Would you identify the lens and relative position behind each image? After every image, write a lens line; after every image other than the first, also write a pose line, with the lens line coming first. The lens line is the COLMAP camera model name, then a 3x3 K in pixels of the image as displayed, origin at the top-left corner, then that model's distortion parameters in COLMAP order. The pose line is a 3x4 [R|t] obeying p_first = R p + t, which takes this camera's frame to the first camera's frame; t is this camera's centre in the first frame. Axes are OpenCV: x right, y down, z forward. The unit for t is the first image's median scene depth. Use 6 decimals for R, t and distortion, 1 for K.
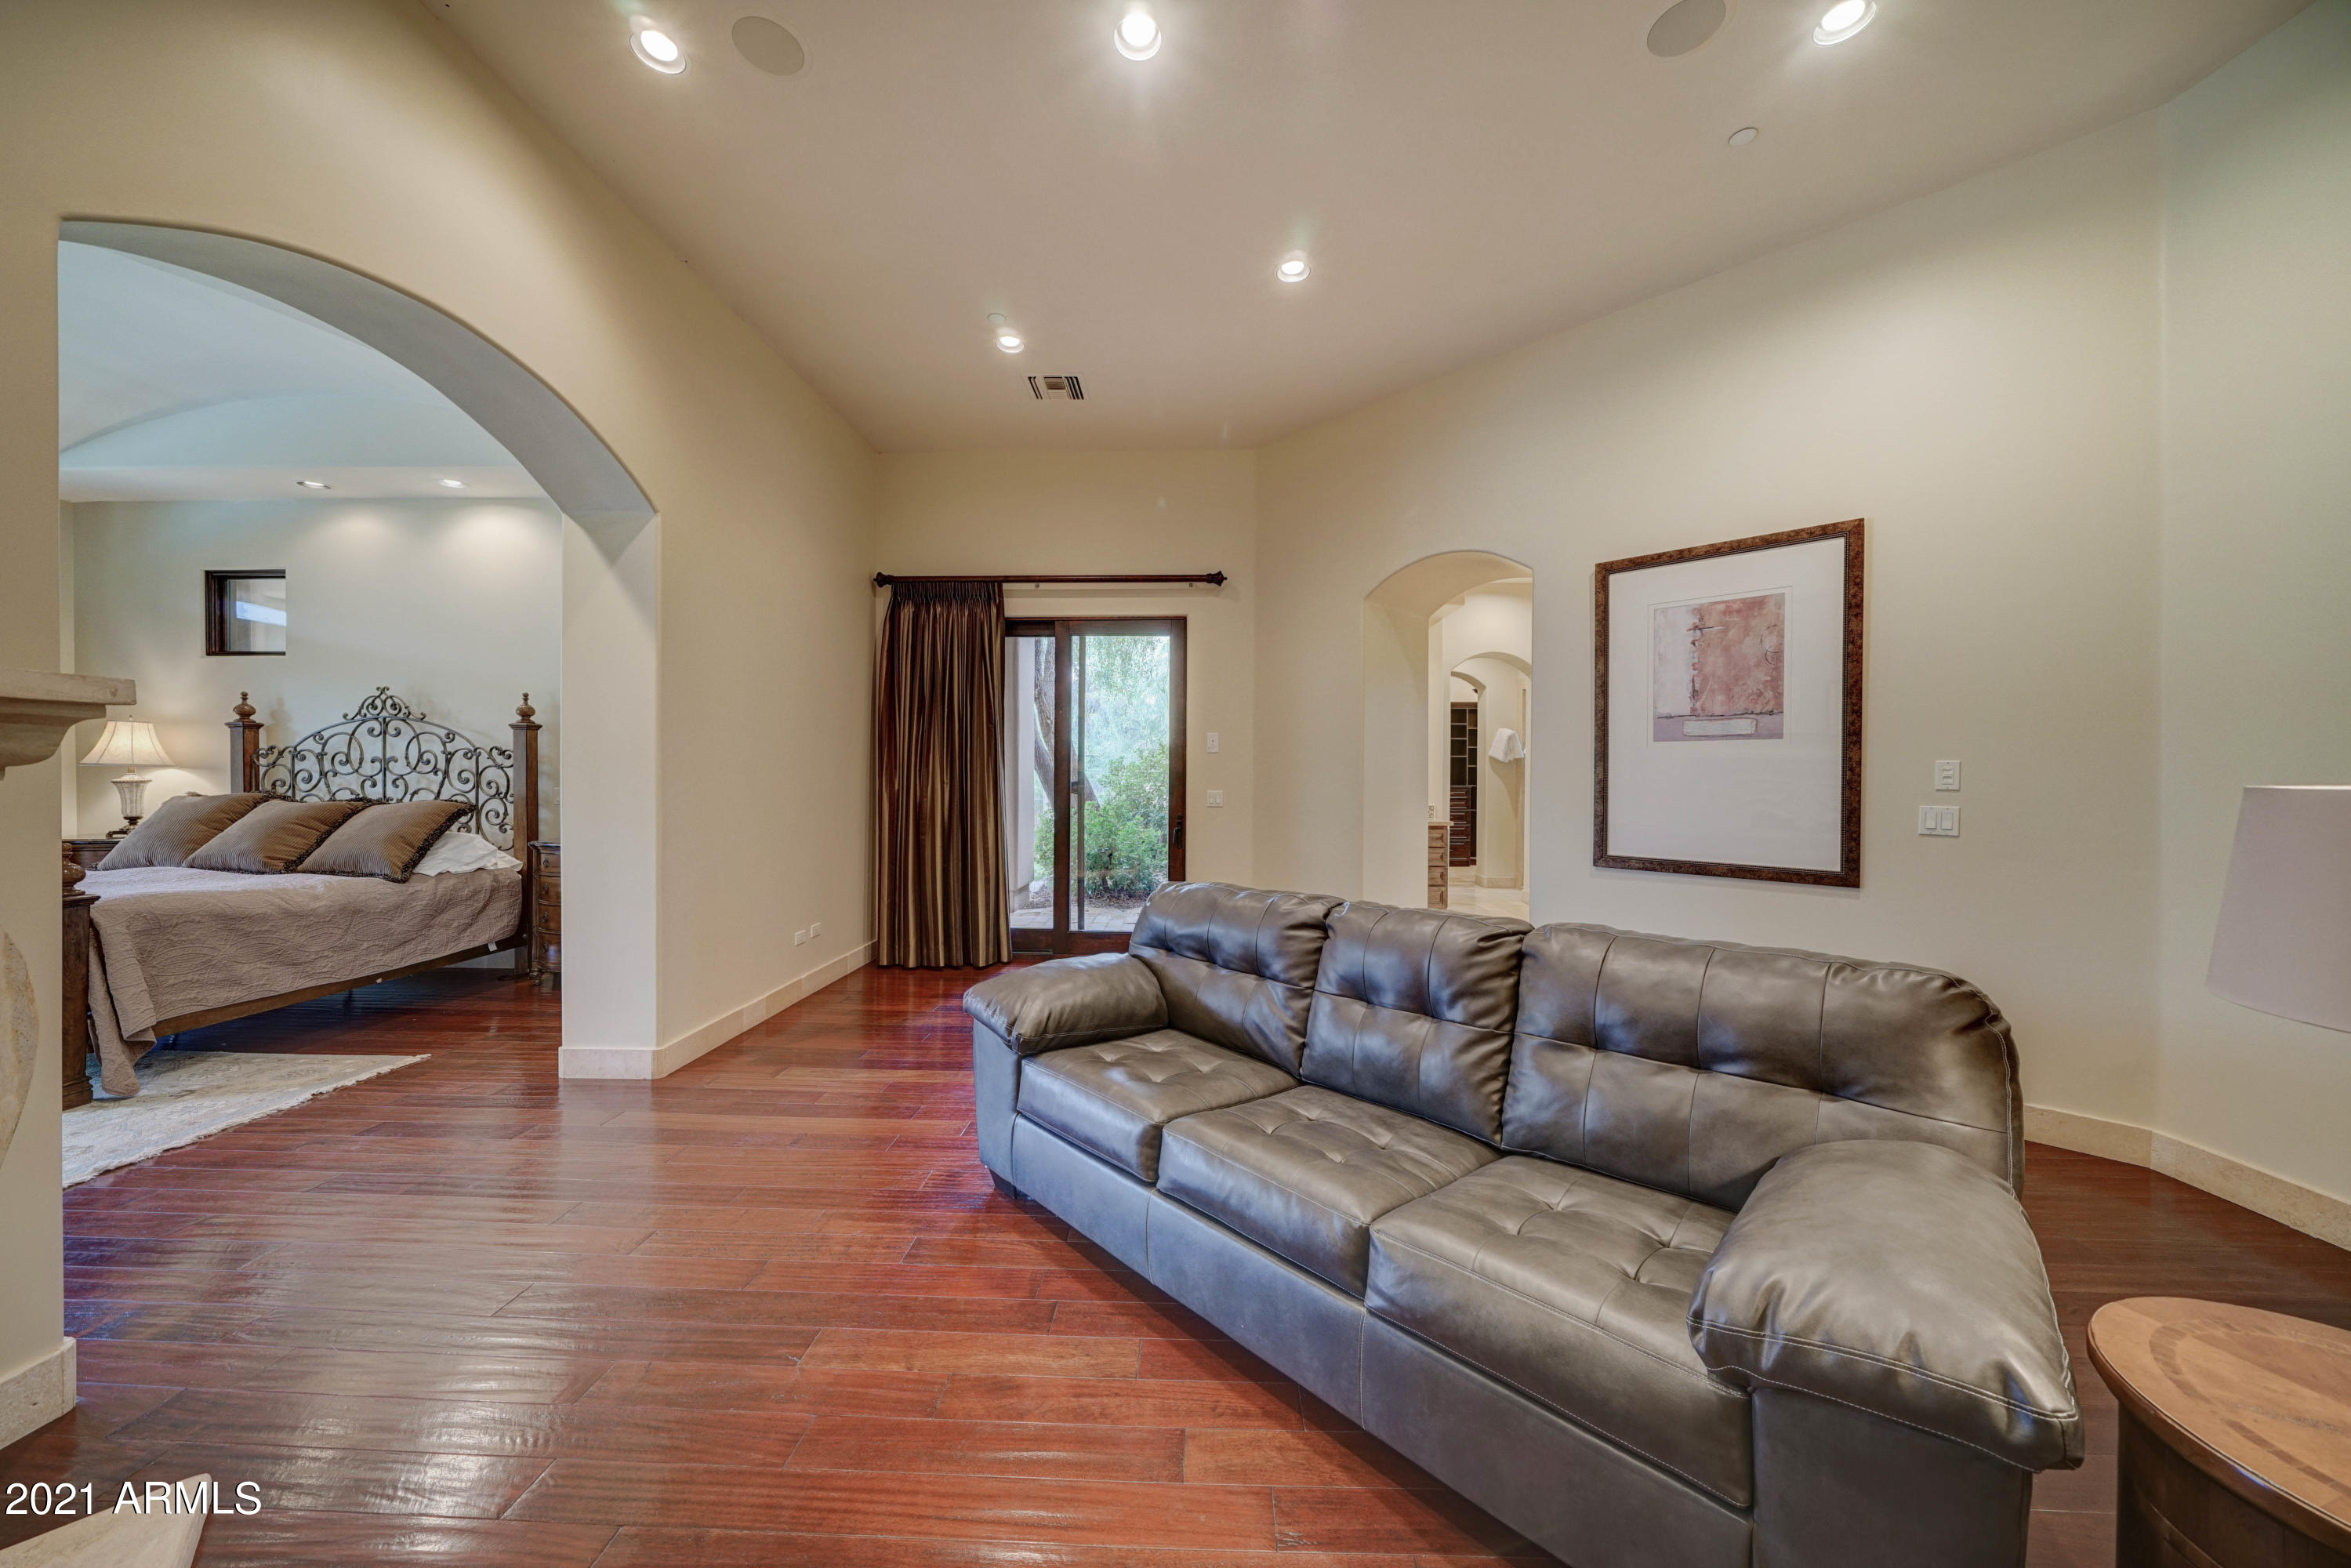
lens RADIAL K [[809.8, 0, 1173.3], [0, 809.8, 776.7], [0, 0, 1]] dist [-0.000495, -0.000008]
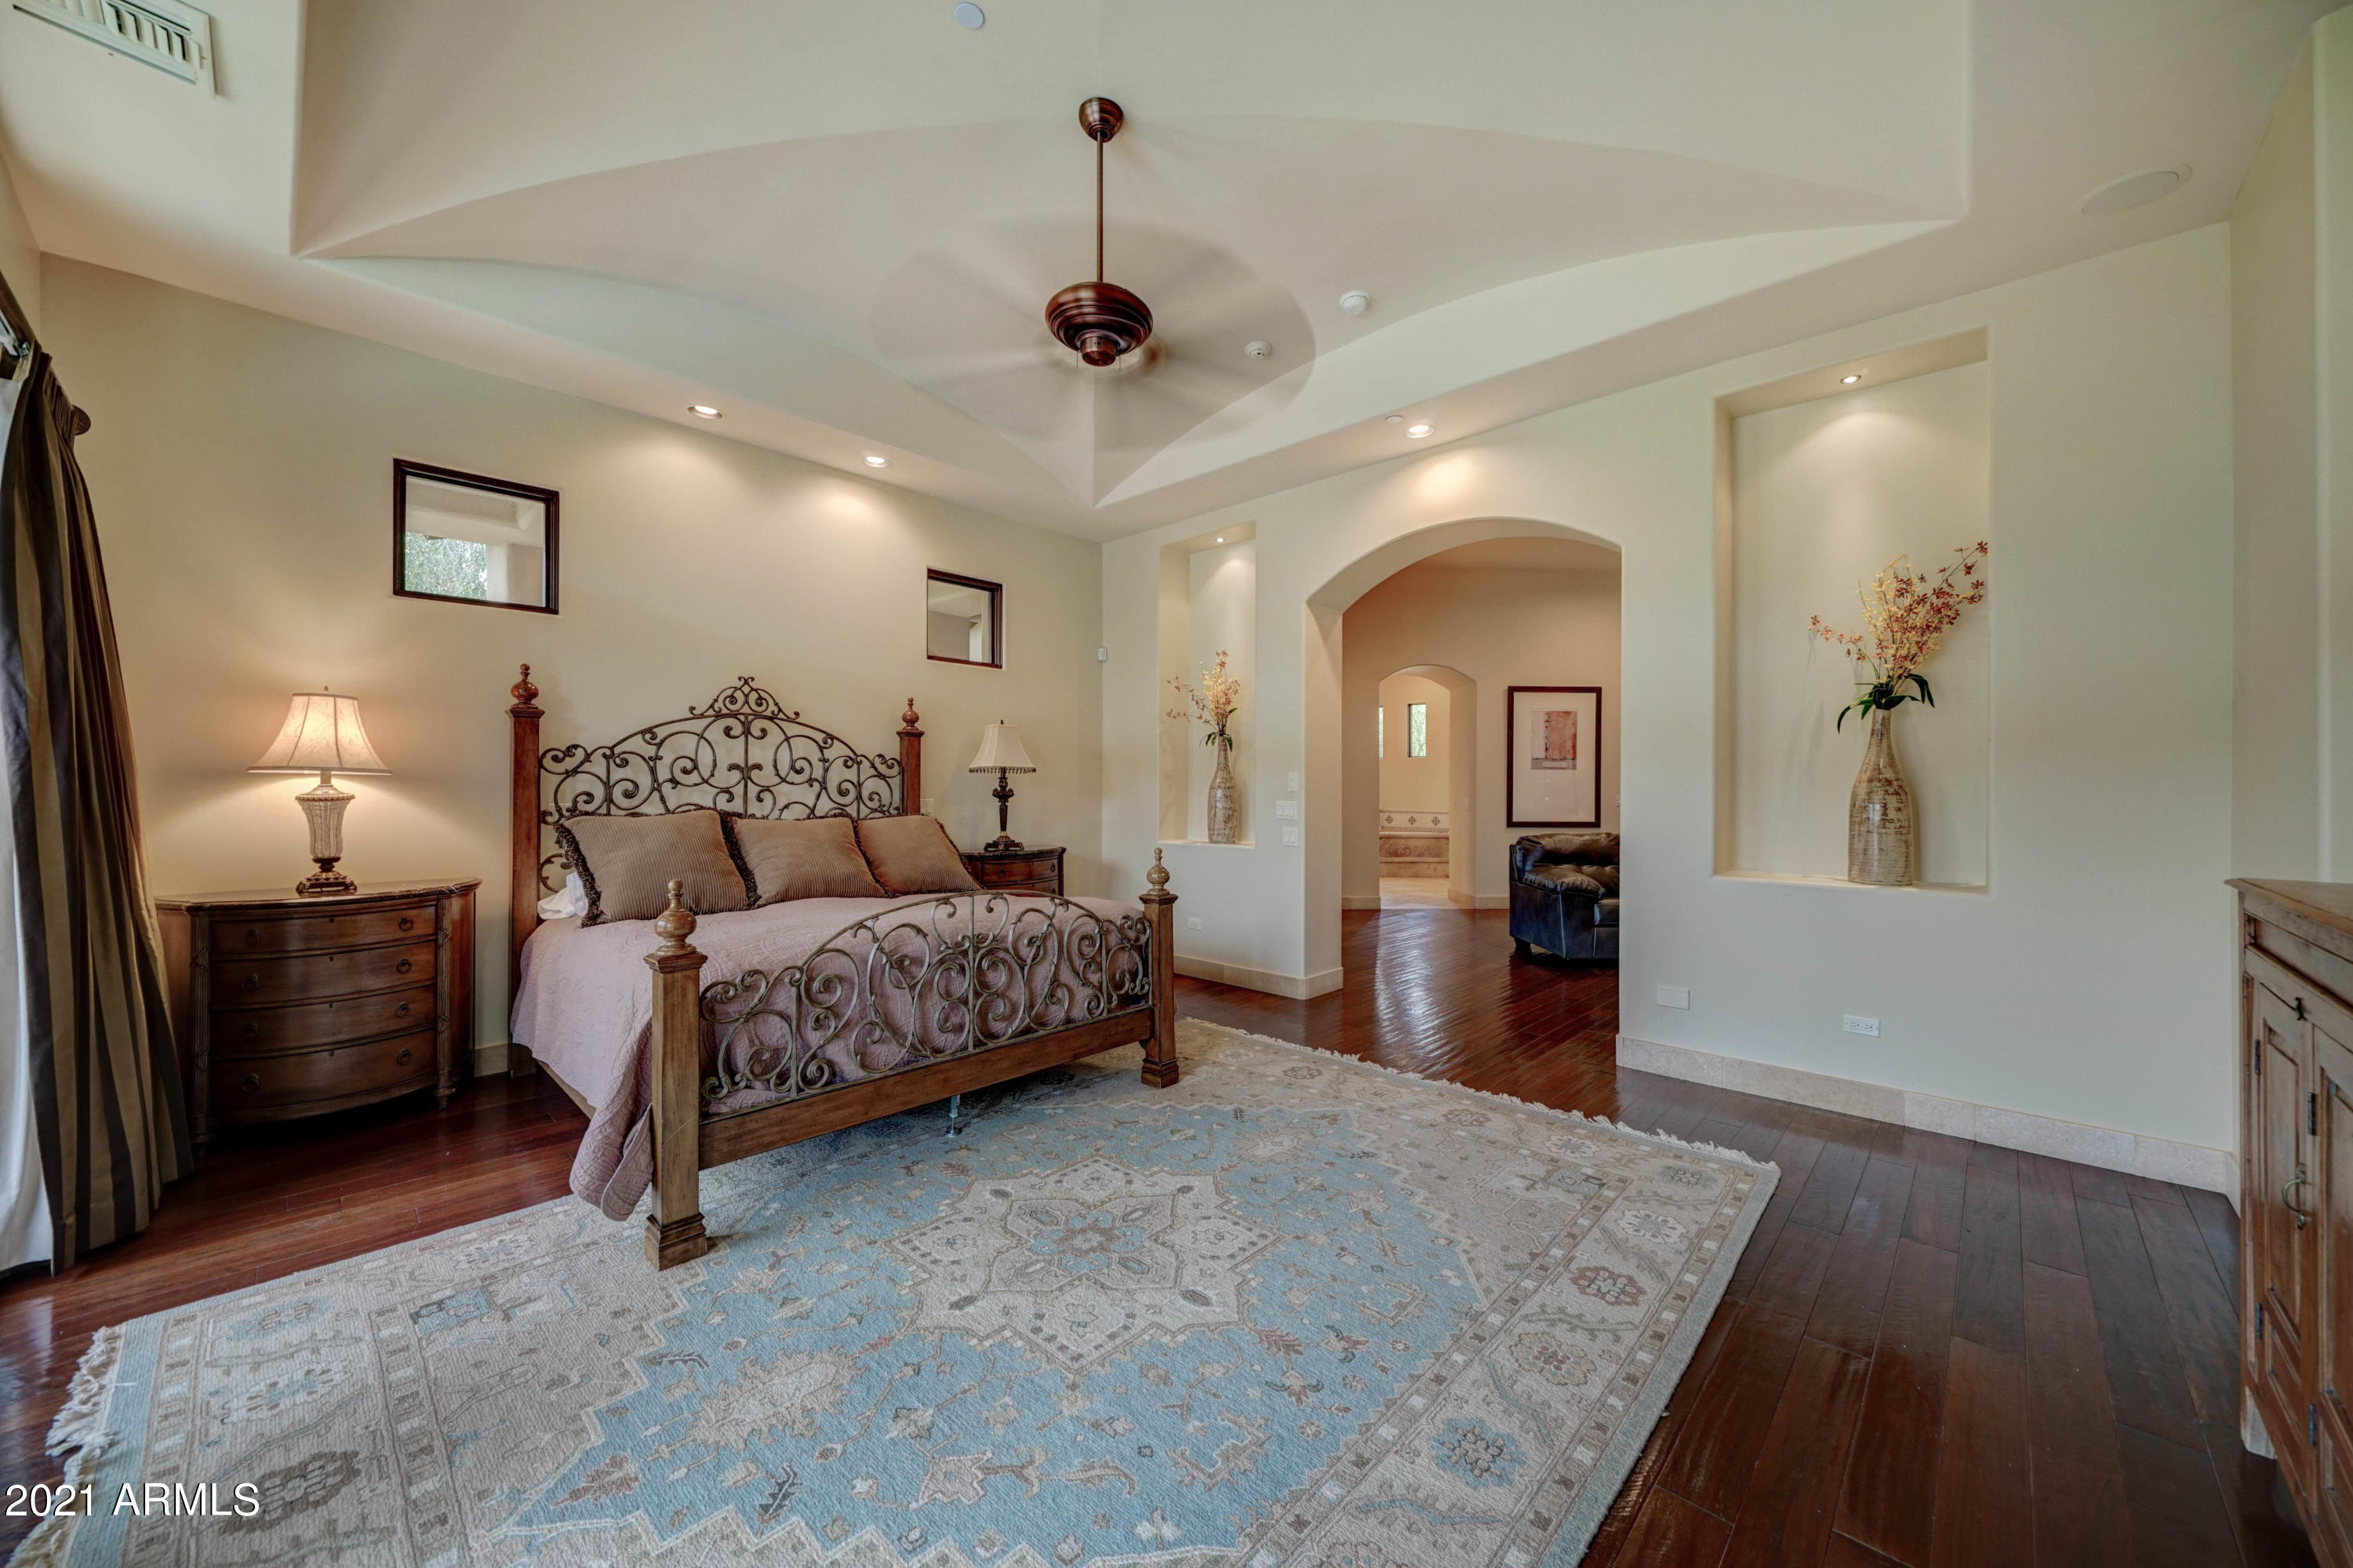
lens RADIAL K [[856.6, 0, 1176.7], [0, 856.6, 779.2], [0, 0, 1]] dist [0.000793, 0.000060]
pose [[0.662310, 0.004379, 0.749217, -1.328485], [0.005523, 0.999927, -0.010726, 0.002260], [-0.749210, 0.011242, 0.662238, 0.119798]]
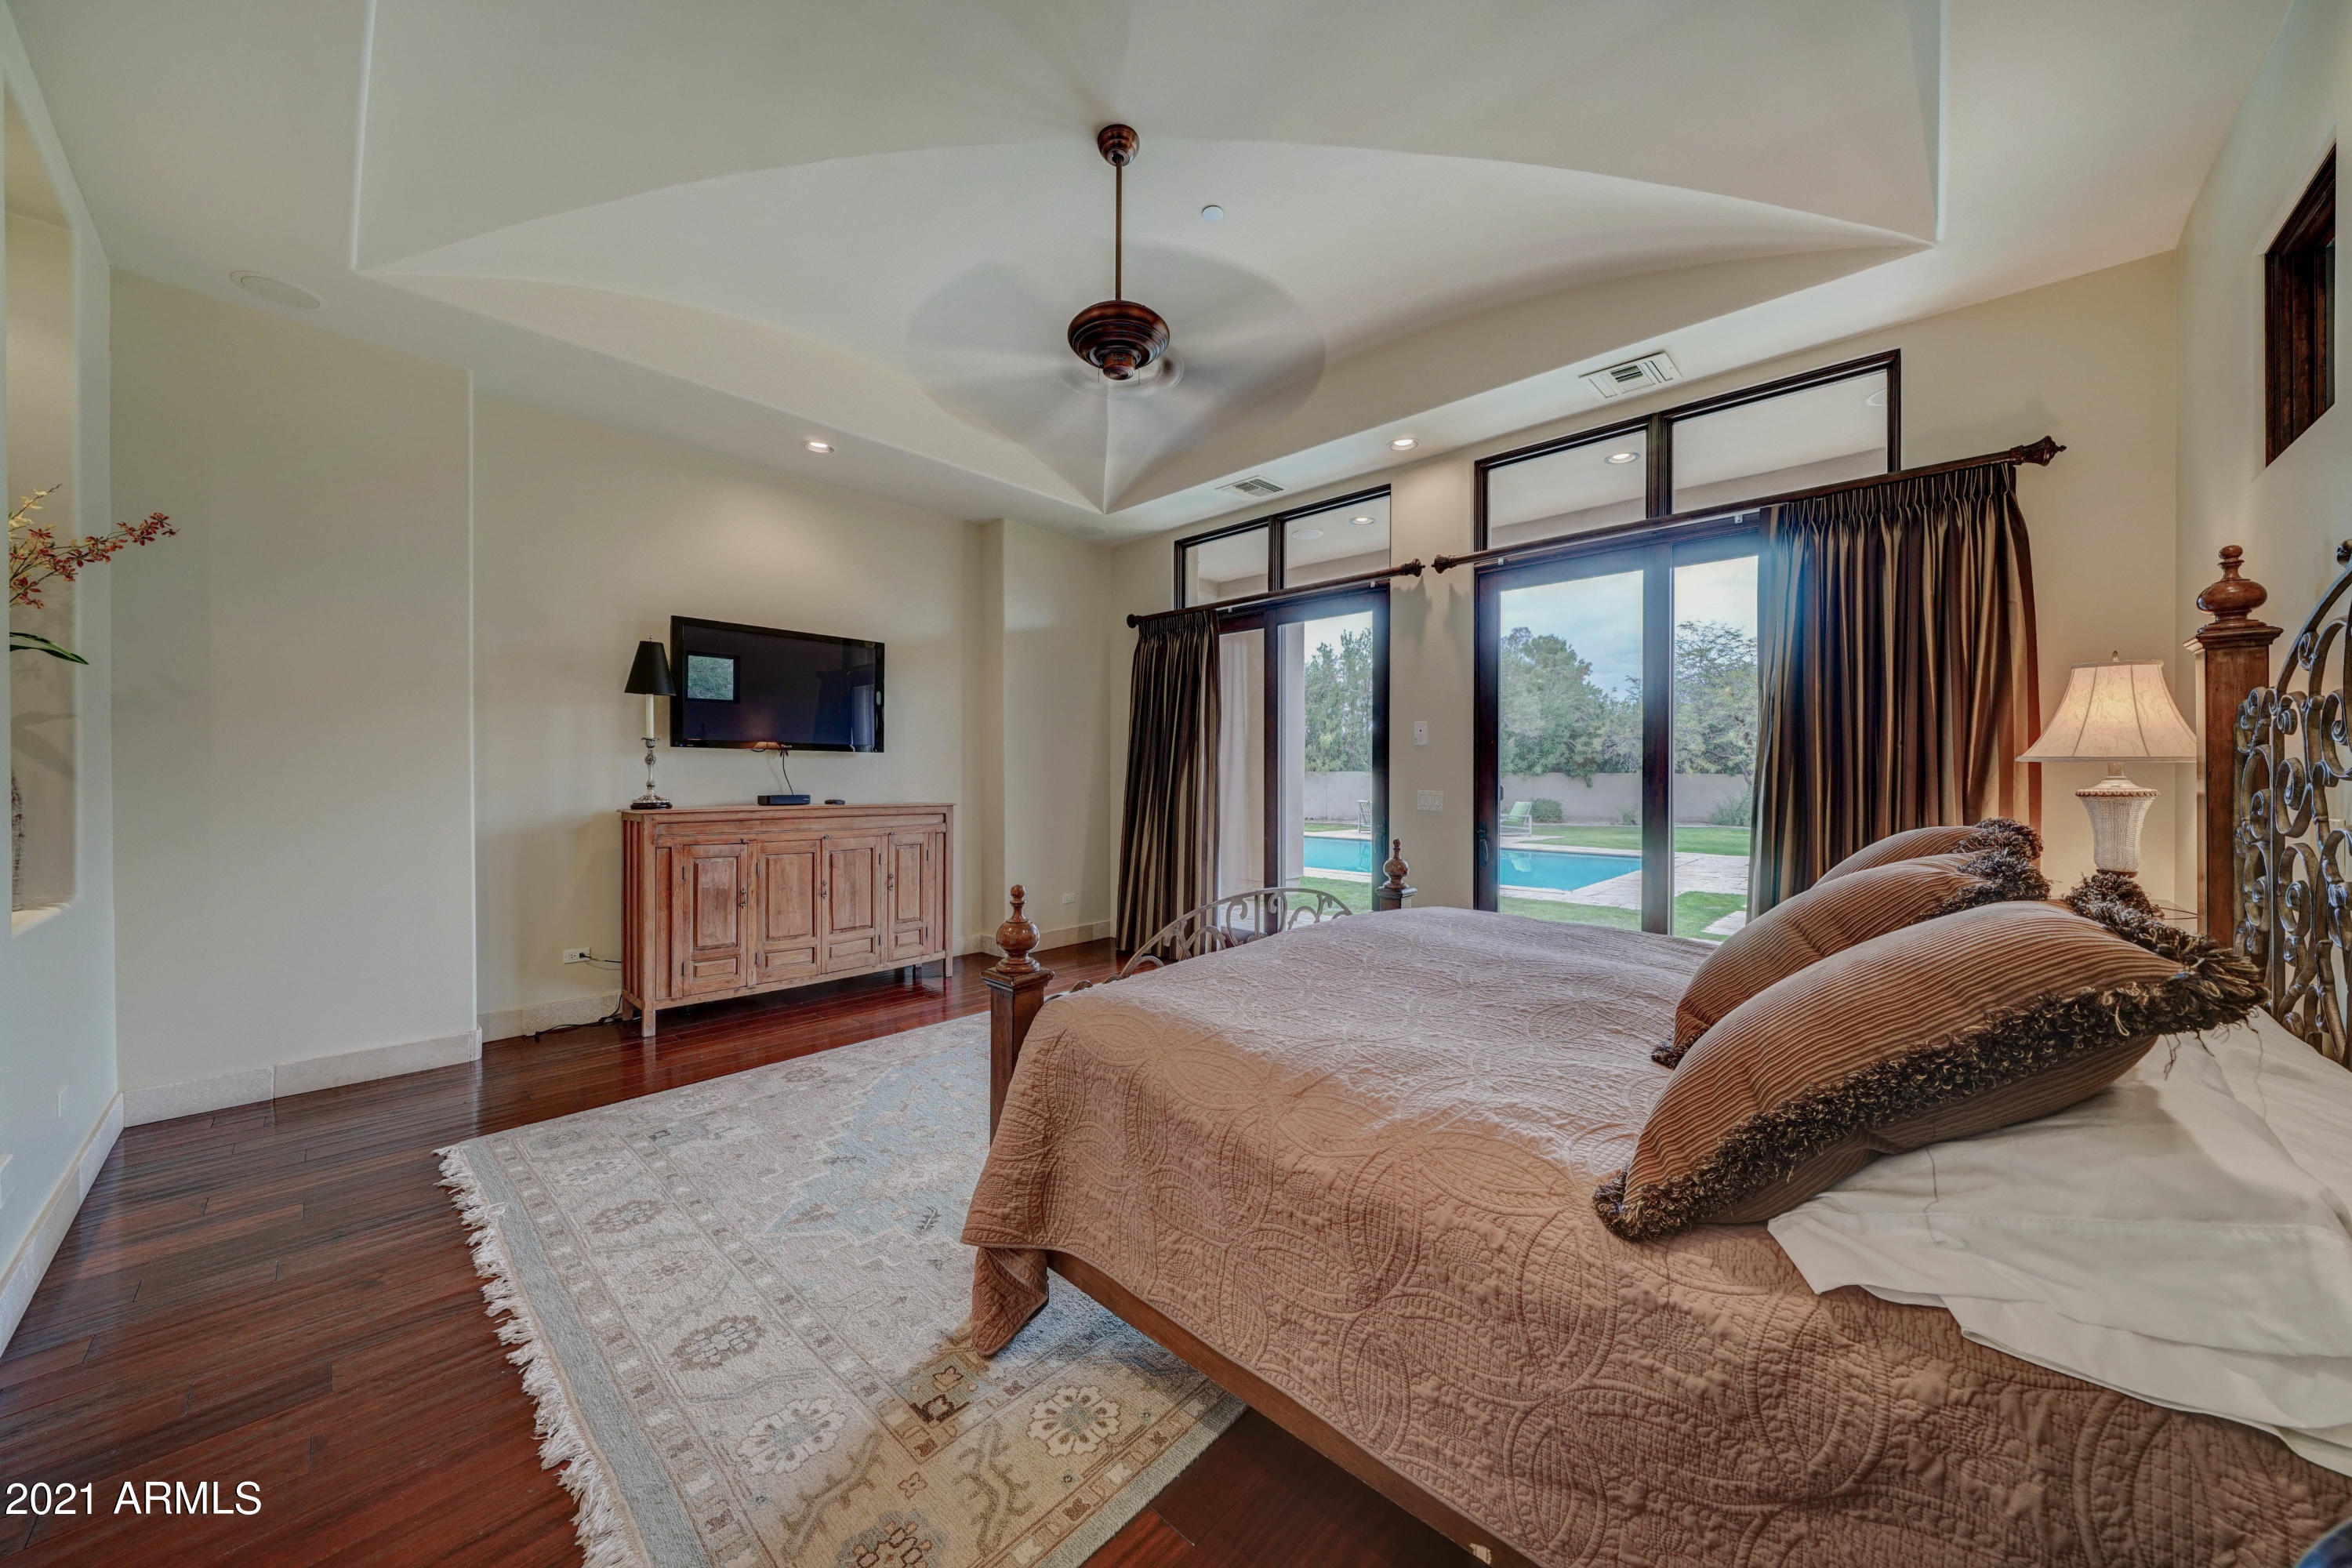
lens RADIAL K [[810.2, 0, 1173.8], [0, 810.2, 776.7], [0, 0, 1]] dist [-0.000495, -0.000008]
pose [[-0.658893, -0.003603, -0.752228, -0.580143], [-0.011179, 0.999925, 0.005002, -0.001078], [0.752154, 0.011704, -0.658884, 0.893034]]
